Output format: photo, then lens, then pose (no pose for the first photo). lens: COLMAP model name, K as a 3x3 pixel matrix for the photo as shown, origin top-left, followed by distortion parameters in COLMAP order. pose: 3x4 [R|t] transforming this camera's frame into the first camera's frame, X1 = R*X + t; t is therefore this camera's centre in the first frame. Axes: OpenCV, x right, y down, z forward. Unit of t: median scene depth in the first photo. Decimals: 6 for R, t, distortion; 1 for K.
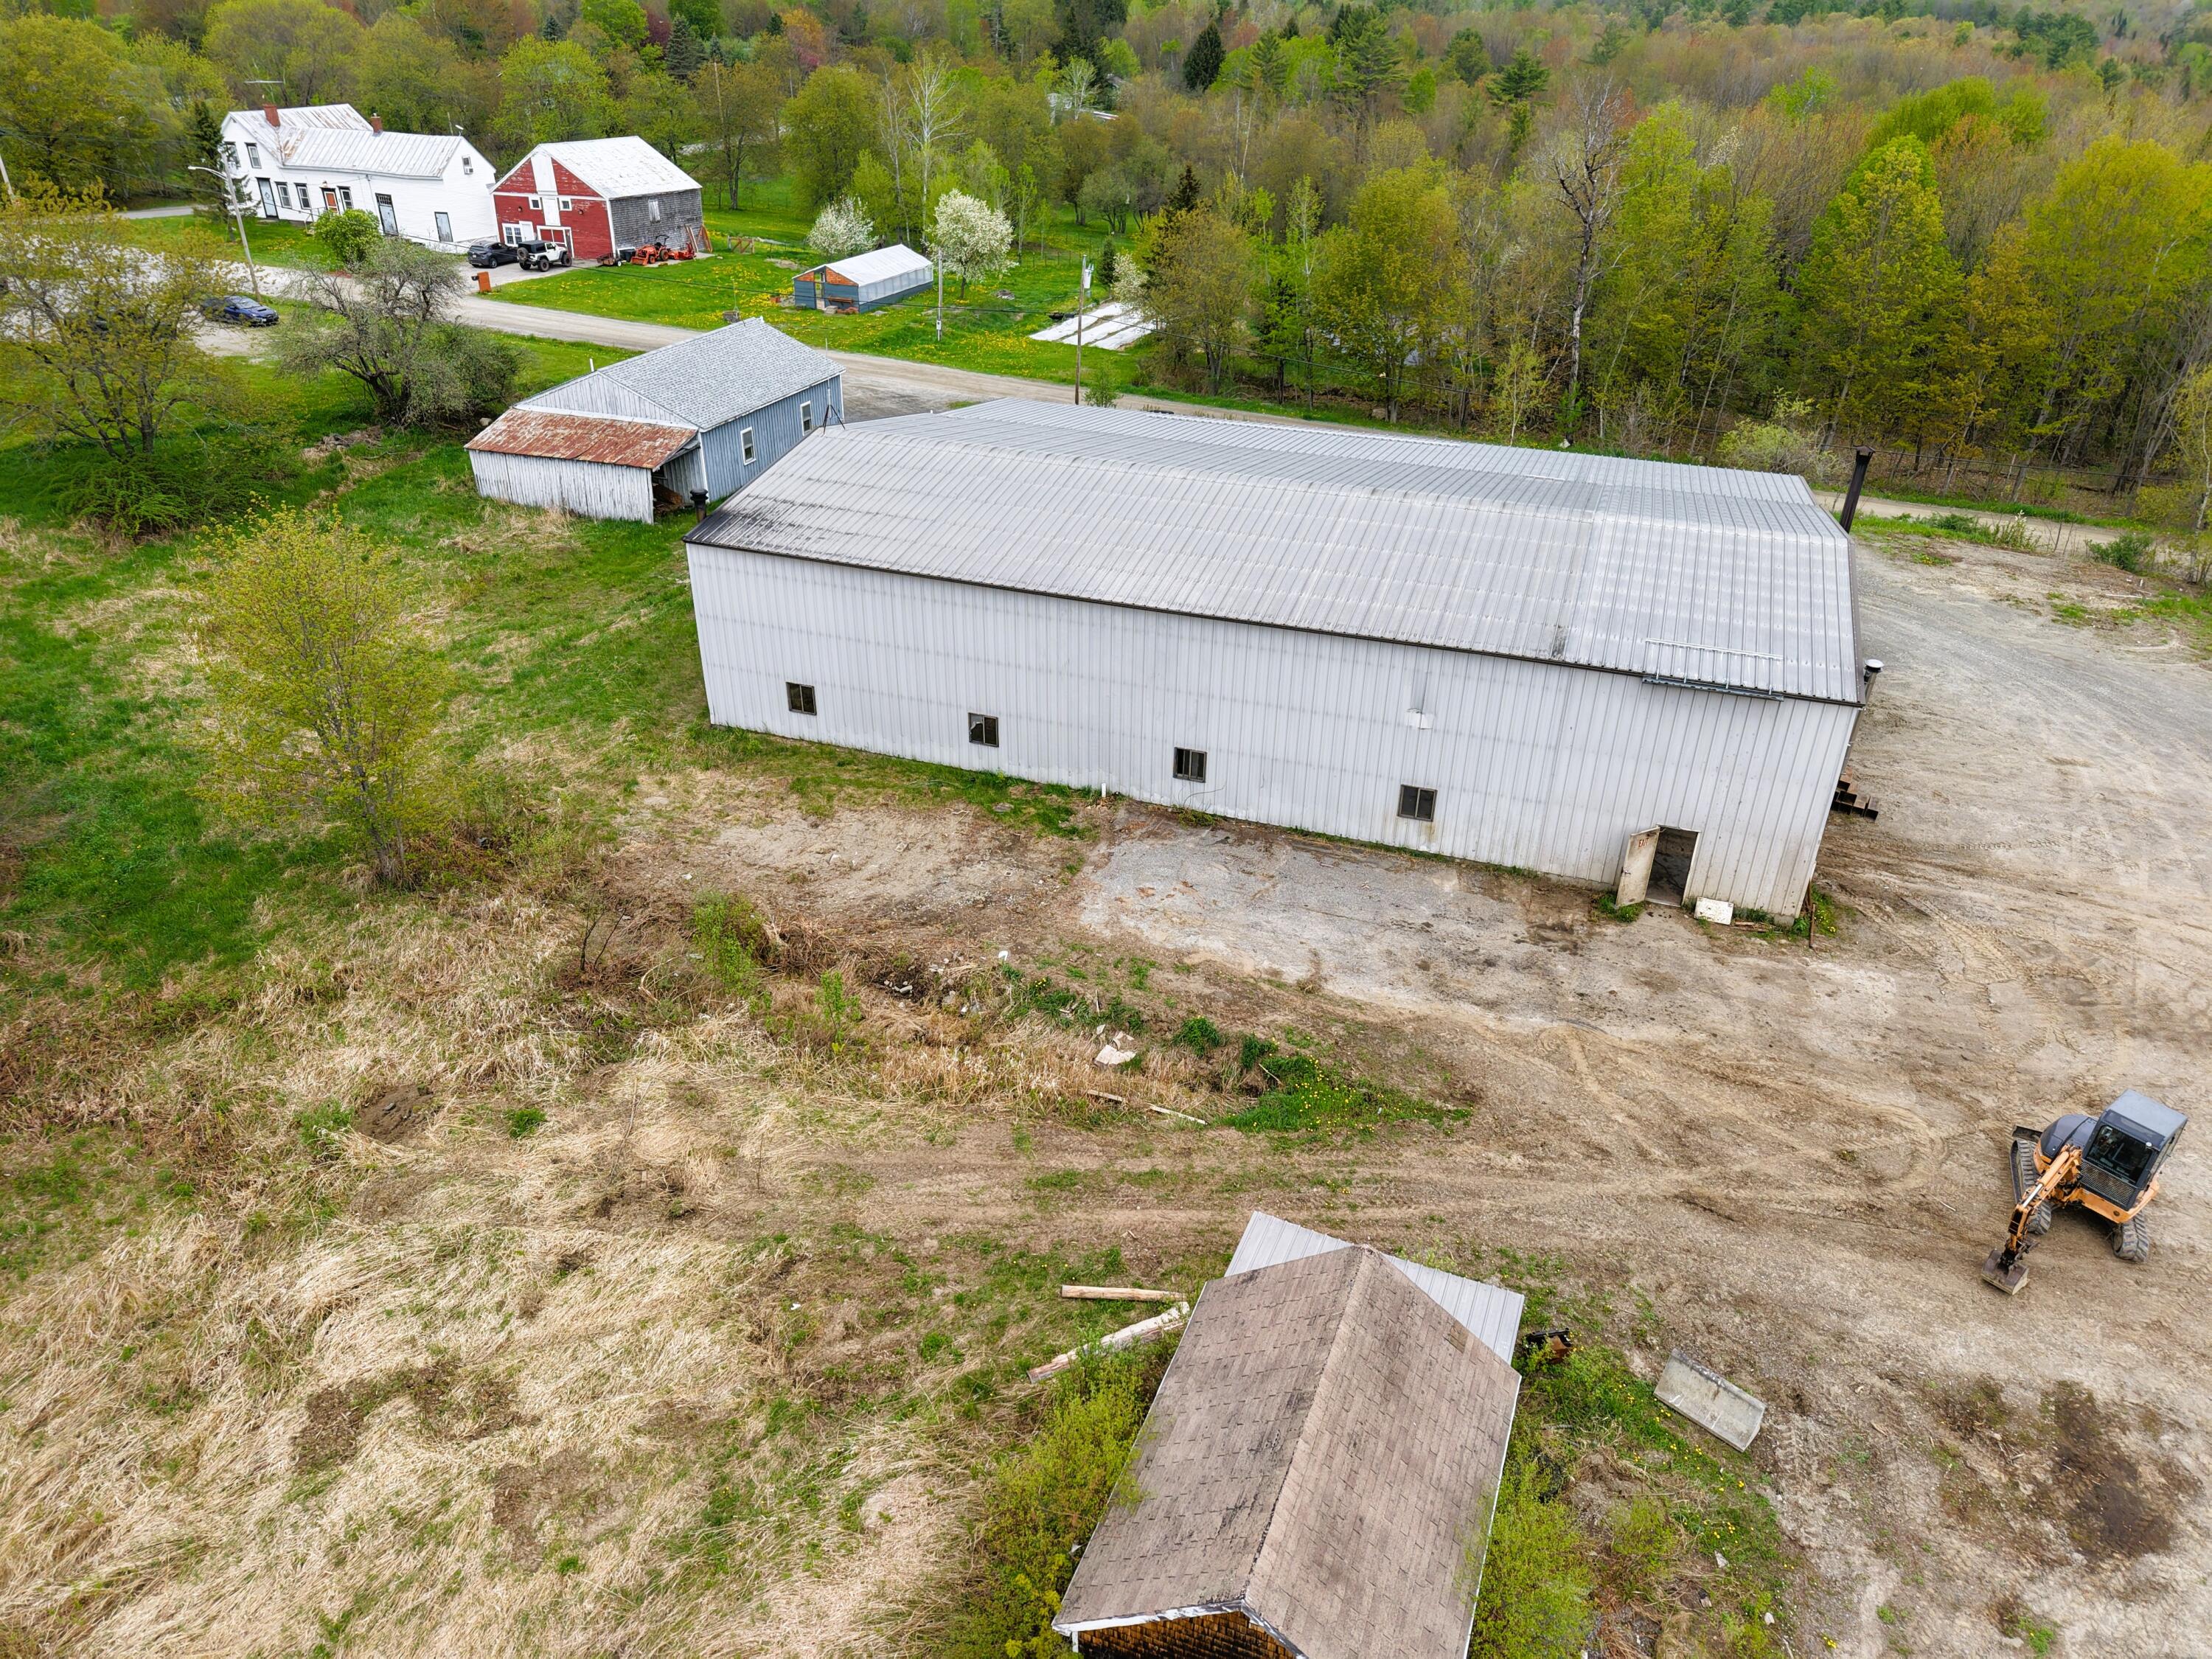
lens RADIAL K [[1465.6, 0, 1106.0], [0, 1465.6, 829.5], [0, 0, 1]] dist [0.069897, -0.076586]
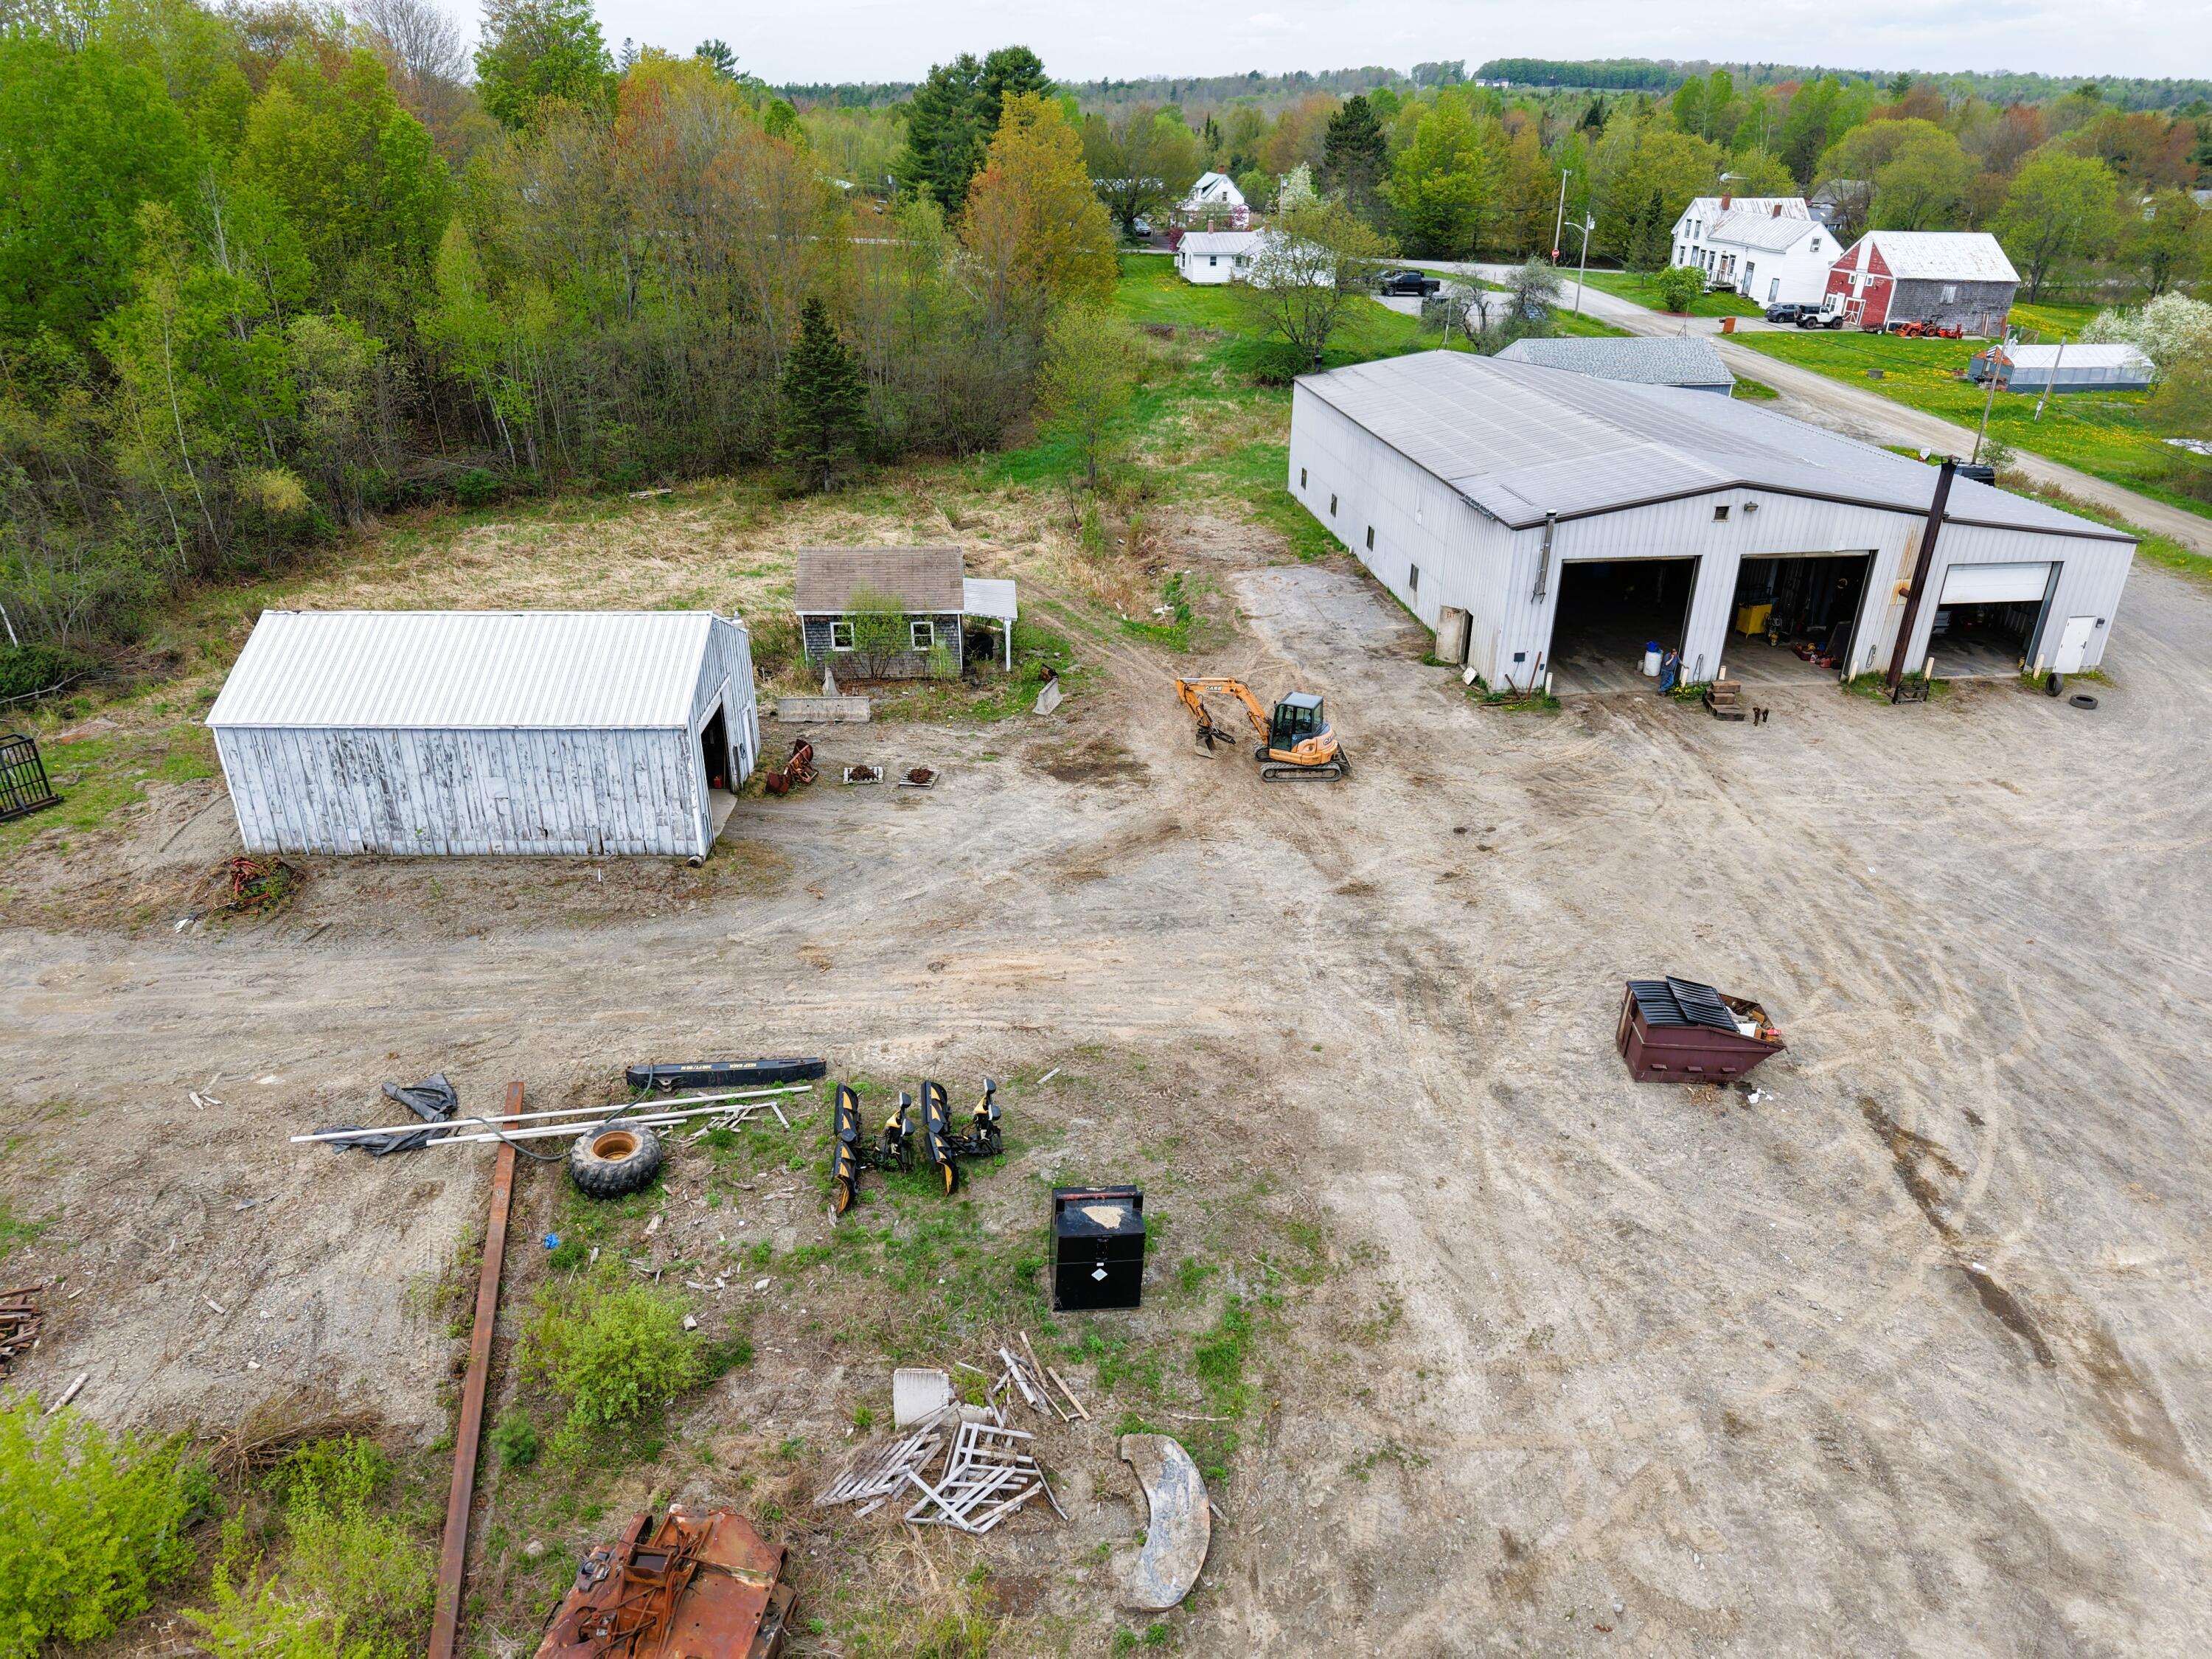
lens RADIAL K [[1476.0, 0, 1105.8], [0, 1476.0, 816.4], [0, 0, 1]] dist [0.064228, -0.083940]
pose [[0.452343, 0.373307, -0.809955, 1.412554], [-0.440808, 0.883076, 0.160826, 0.095313], [0.775289, 0.284286, 0.564010, -0.062758]]
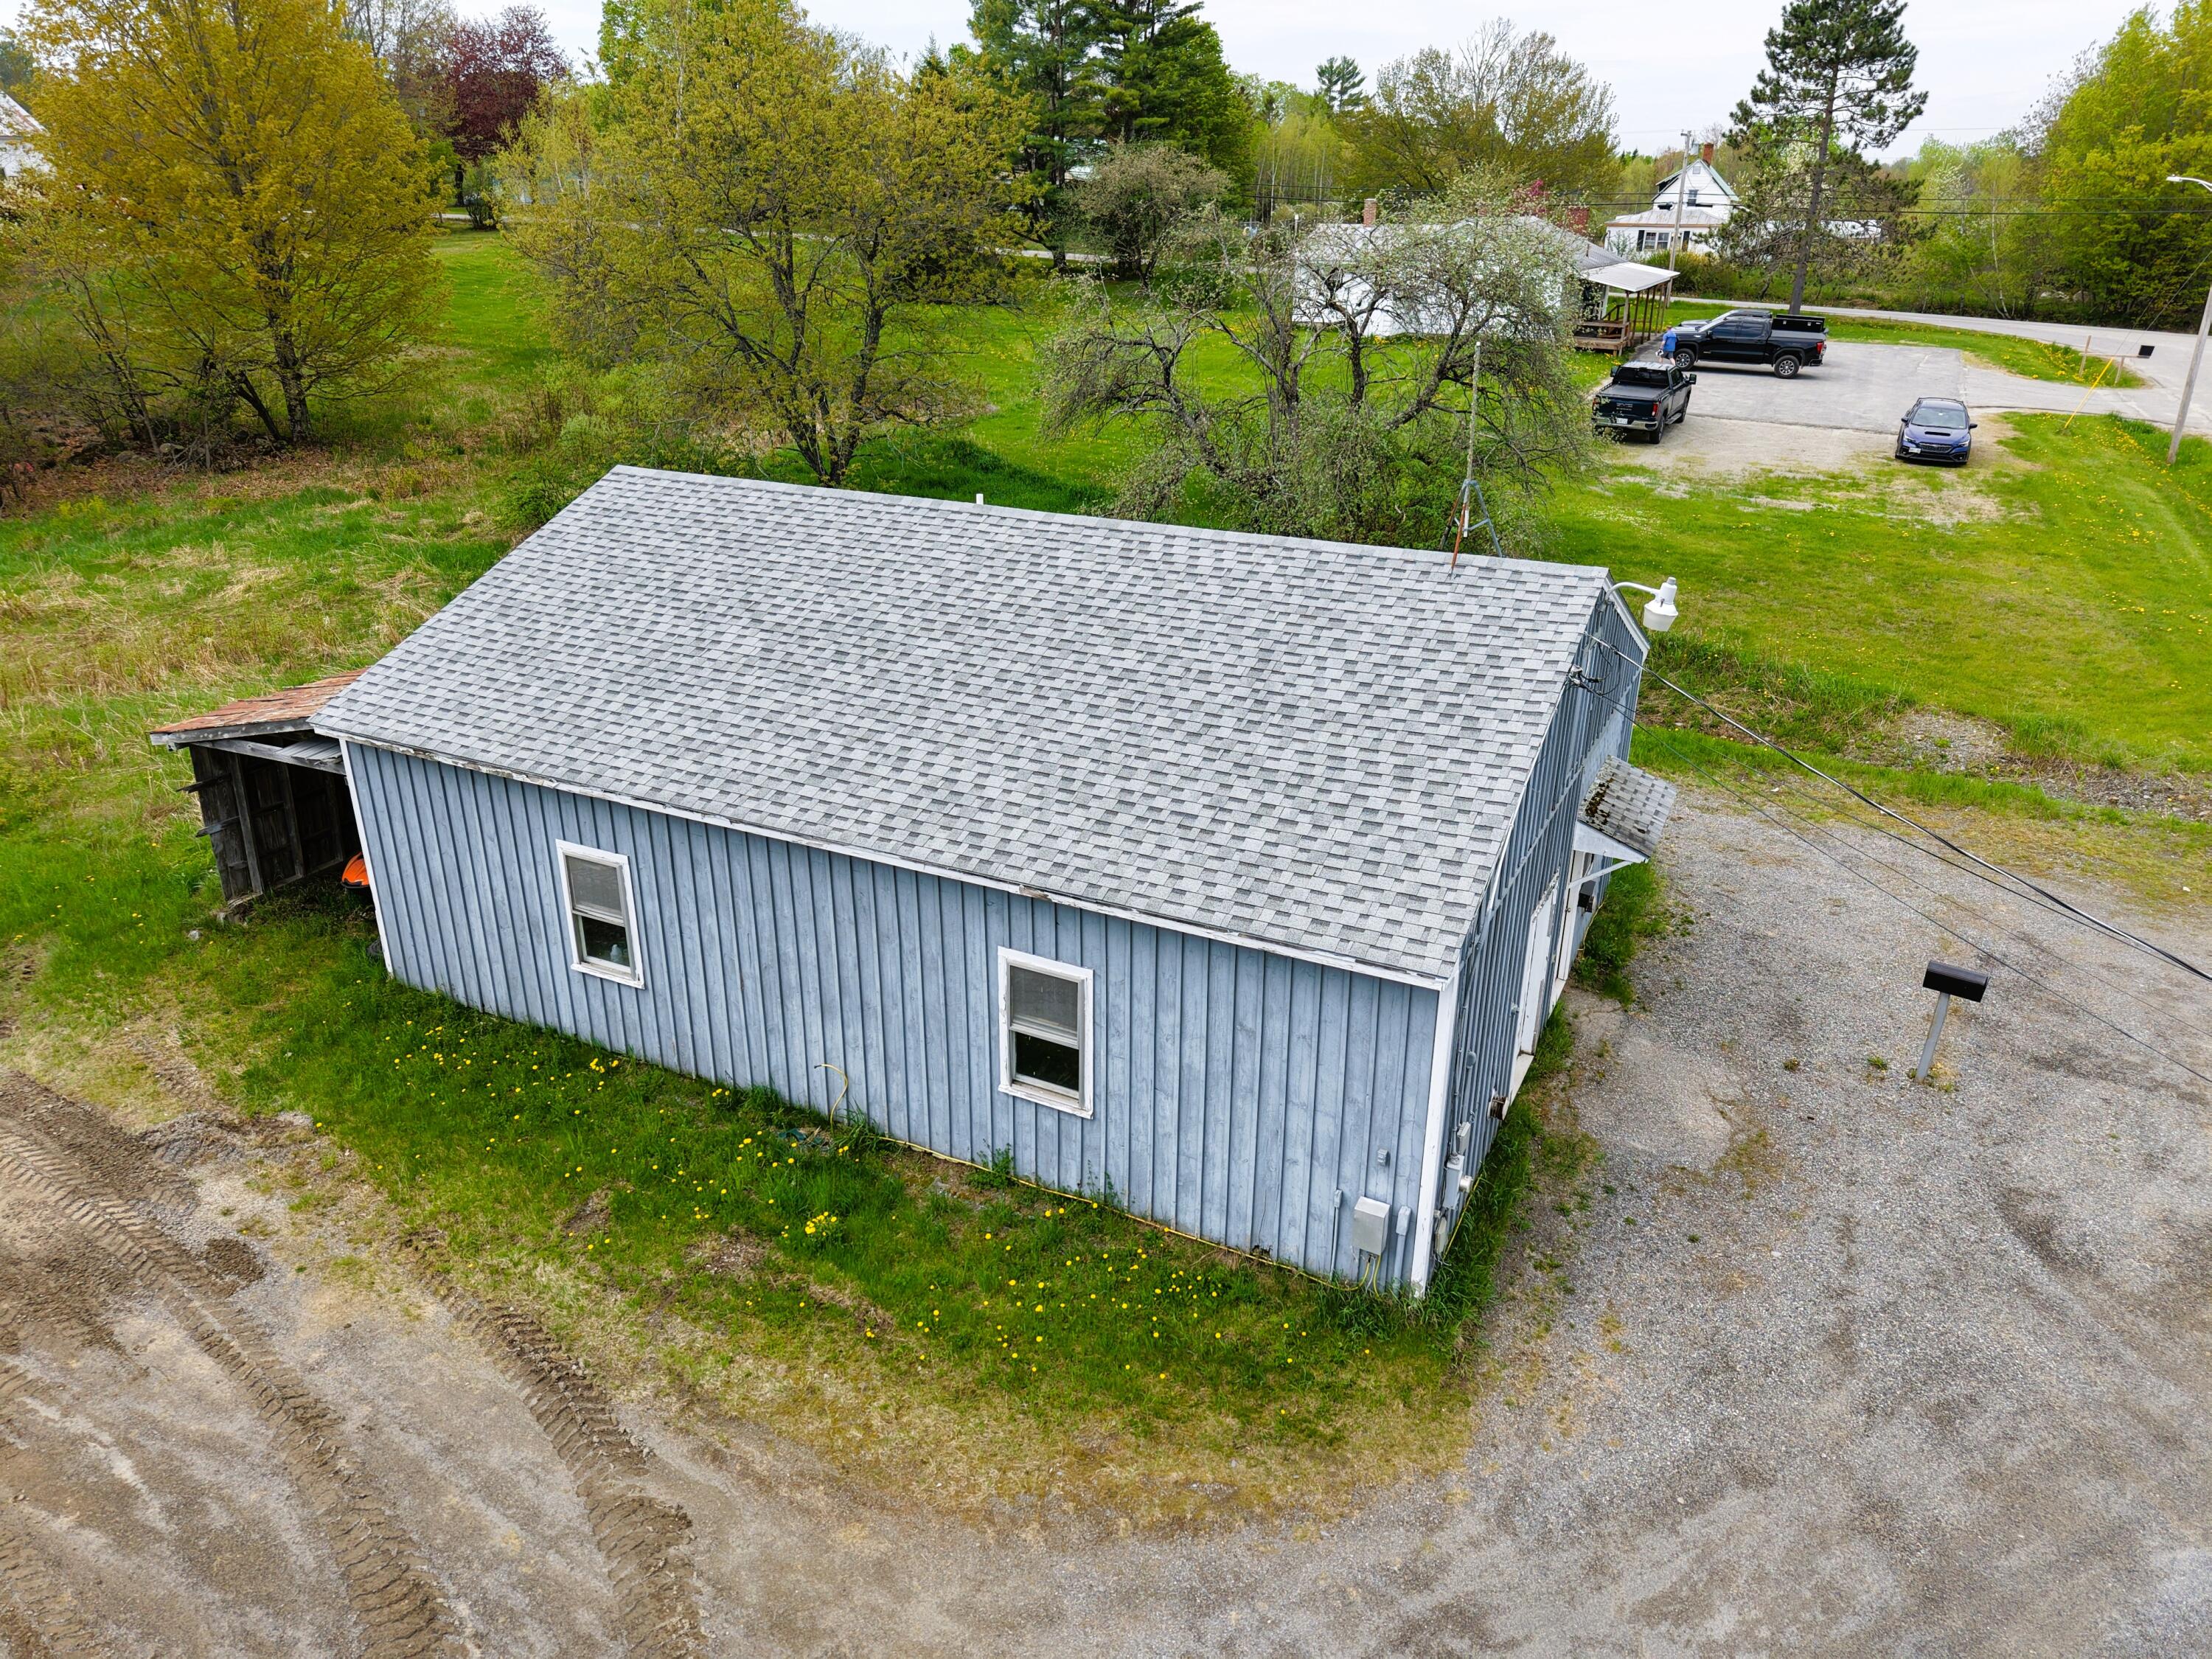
lens RADIAL K [[1484.1, 0, 1105.8], [0, 1484.1, 811.0], [0, 0, 1]] dist [0.028386, -0.022294]
pose [[-0.126169, 0.363618, -0.922964, -0.069219], [-0.494333, 0.783607, 0.376291, -0.681118], [0.860068, 0.503728, 0.080881, 1.774805]]
